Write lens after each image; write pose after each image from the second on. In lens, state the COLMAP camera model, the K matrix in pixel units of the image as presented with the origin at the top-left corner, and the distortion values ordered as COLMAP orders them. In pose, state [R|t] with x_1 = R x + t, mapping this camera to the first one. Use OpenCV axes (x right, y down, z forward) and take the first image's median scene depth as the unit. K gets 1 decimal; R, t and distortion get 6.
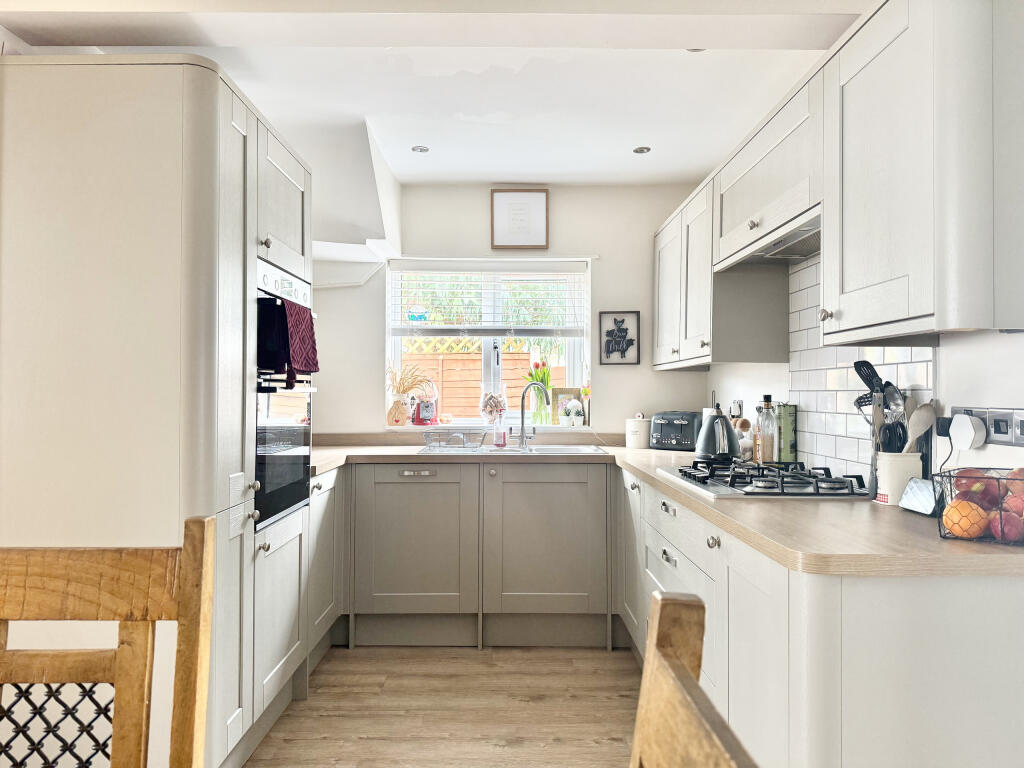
lens RADIAL K [[710.3, 0, 505.9], [0, 710.3, 386.2], [0, 0, 1]] dist [0.138215, -0.217350]
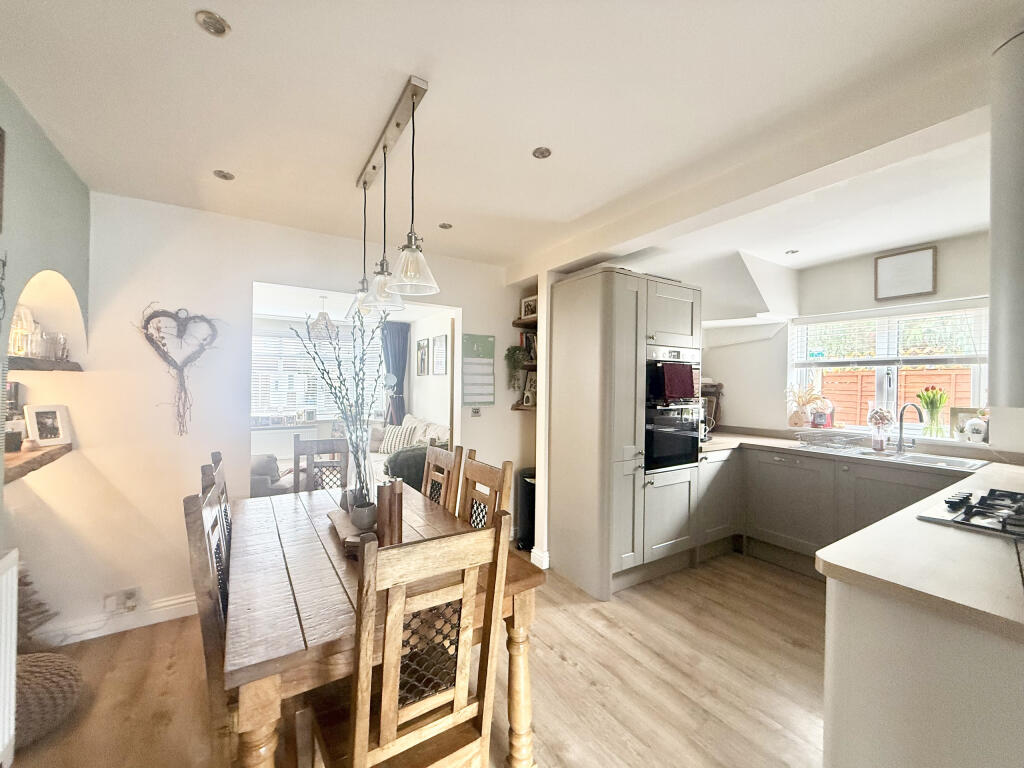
lens RADIAL K [[405.8, 0, 510.3], [0, 405.8, 384.2], [0, 0, 1]] dist [0.001538, -0.000166]
pose [[0.536827, 0.004853, -0.843678, 0.256994], [-0.002250, 0.999988, 0.004321, -0.039150], [0.843689, -0.000421, 0.536832, 0.013070]]
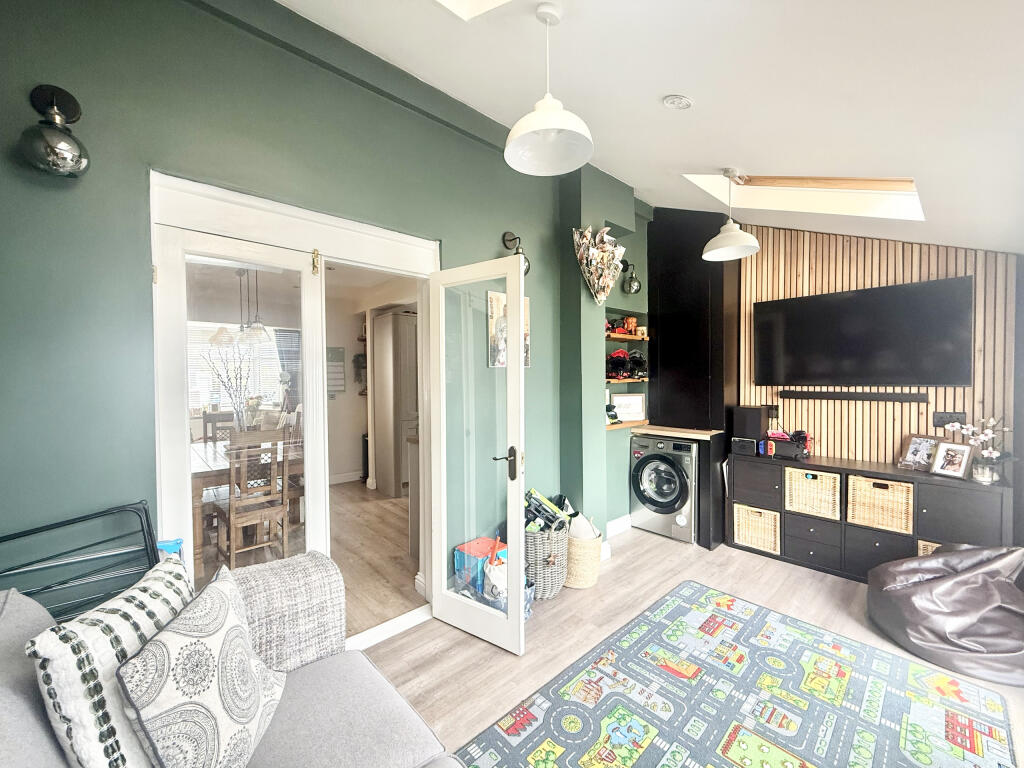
lens RADIAL K [[405.8, 0, 510.3], [0, 405.8, 384.2], [0, 0, 1]] dist [0.001538, -0.000166]
pose [[0.672122, 0.007120, -0.740406, 0.810169], [0.017348, 0.999528, 0.025360, -0.040881], [0.740237, -0.029889, 0.671681, -0.041256]]
